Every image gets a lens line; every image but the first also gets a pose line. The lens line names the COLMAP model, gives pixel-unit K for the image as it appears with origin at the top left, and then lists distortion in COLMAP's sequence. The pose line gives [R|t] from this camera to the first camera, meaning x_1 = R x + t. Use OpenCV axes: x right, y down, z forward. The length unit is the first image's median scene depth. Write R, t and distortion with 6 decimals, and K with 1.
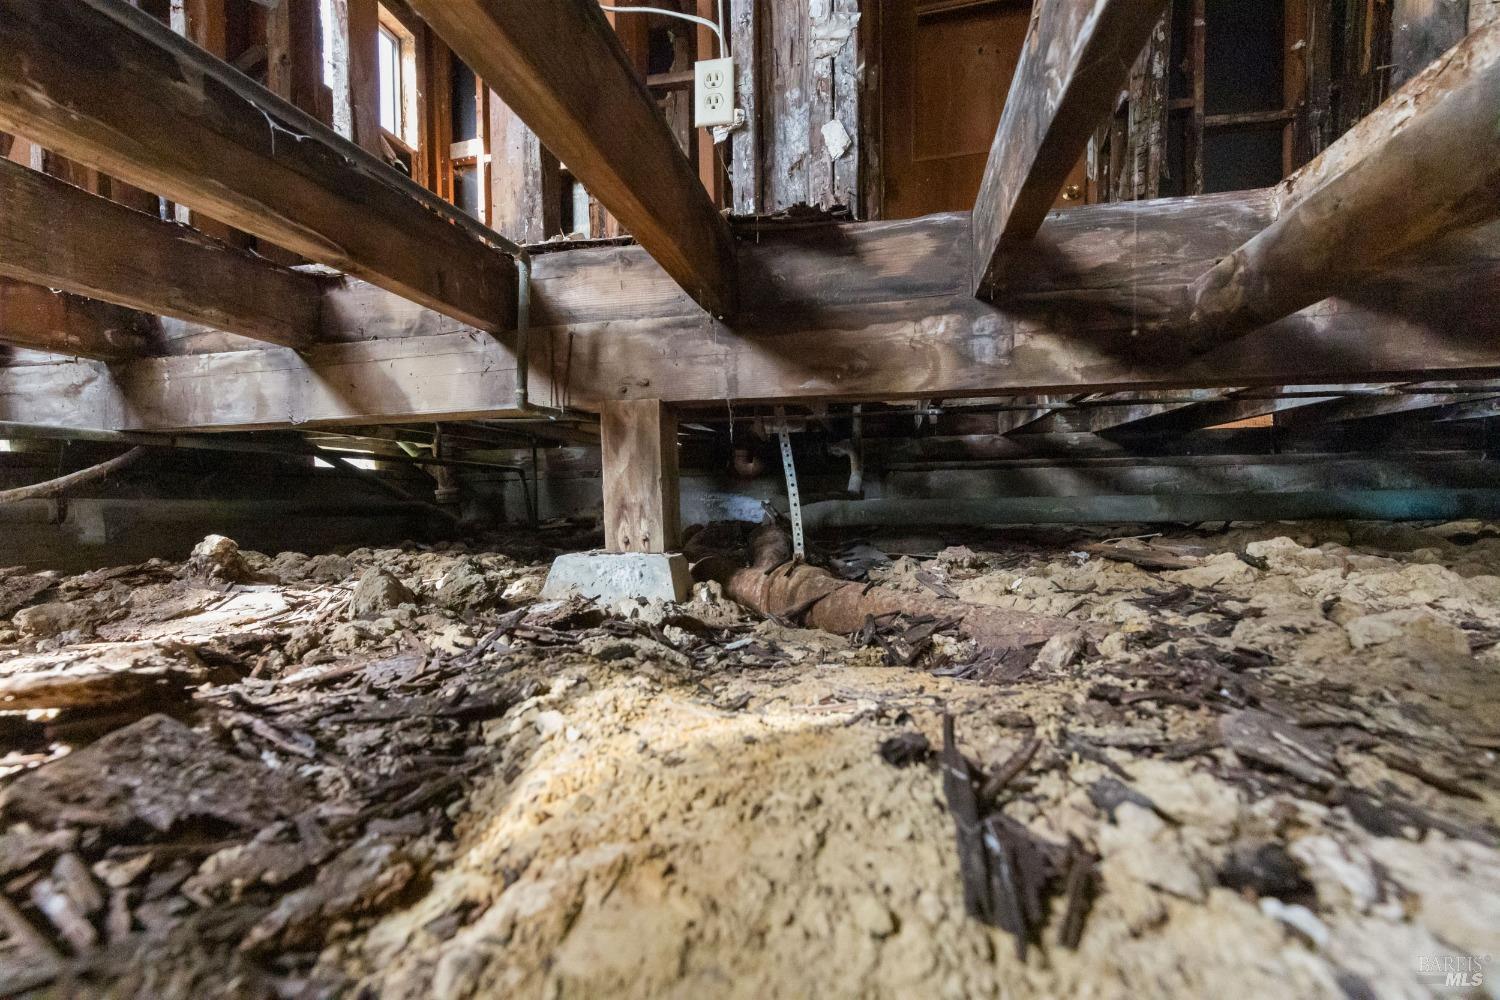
lens RADIAL K [[694.1, 0, 739.8], [0, 694.1, 507.9], [0, 0, 1]] dist [0.003238, 0.000265]
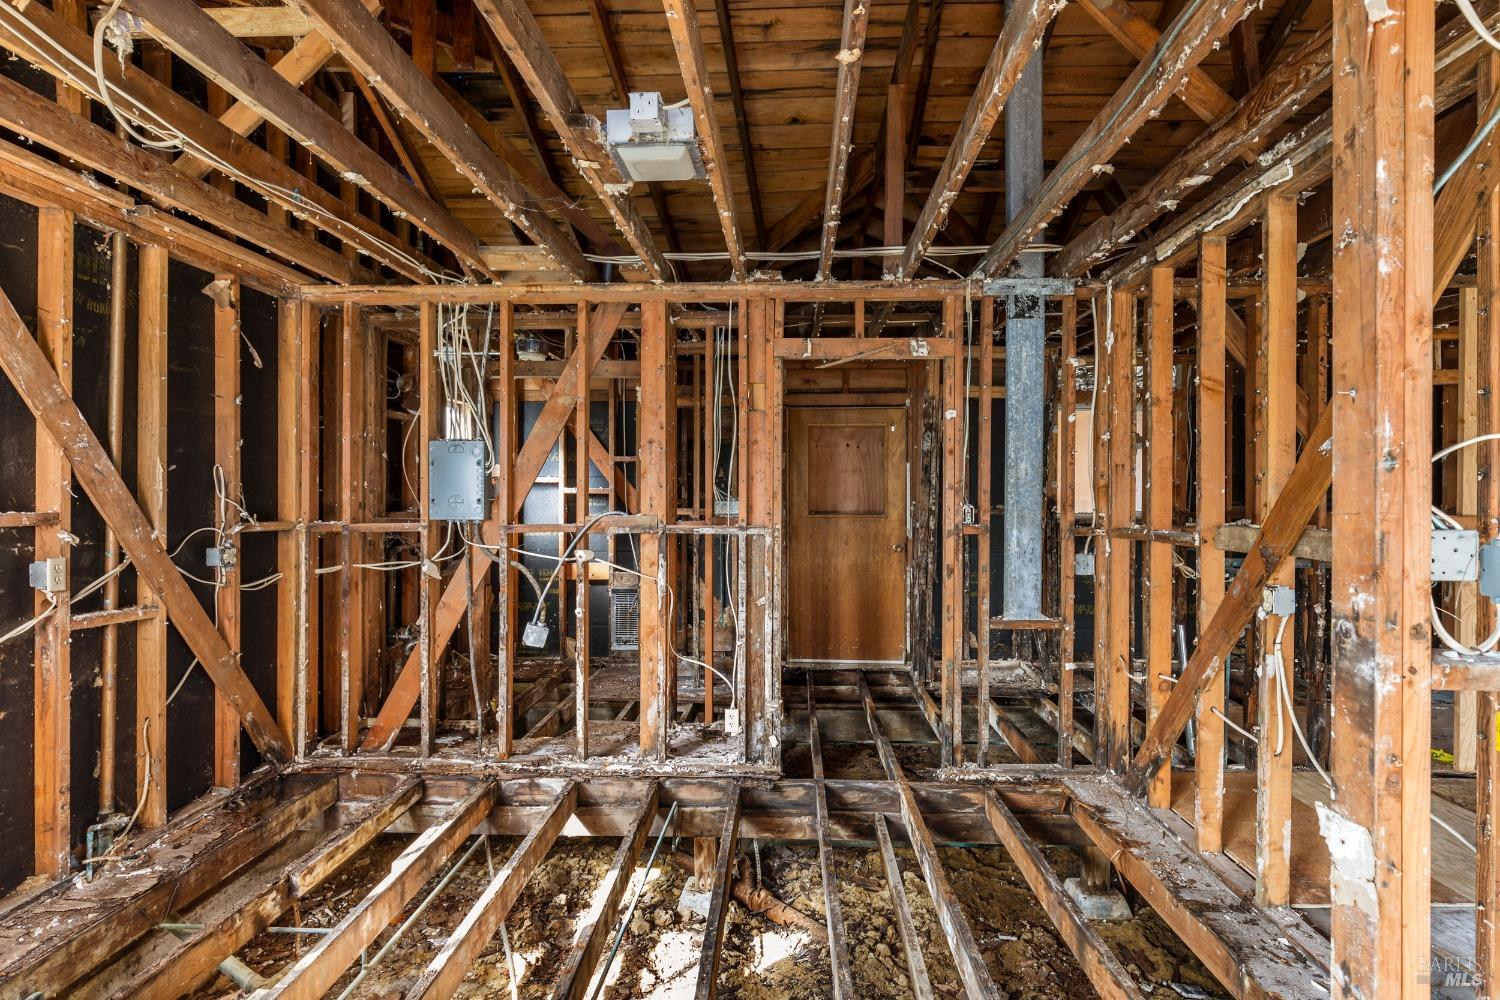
lens RADIAL K [[770.9, 0, 756.5], [0, 770.9, 492.8], [0, 0, 1]] dist [0.000571, 0.000393]
pose [[0.986848, 0.011101, 0.161267, -0.478059], [-0.008252, 0.999798, -0.018326, -1.537904], [-0.161438, 0.016754, 0.986741, -2.262383]]
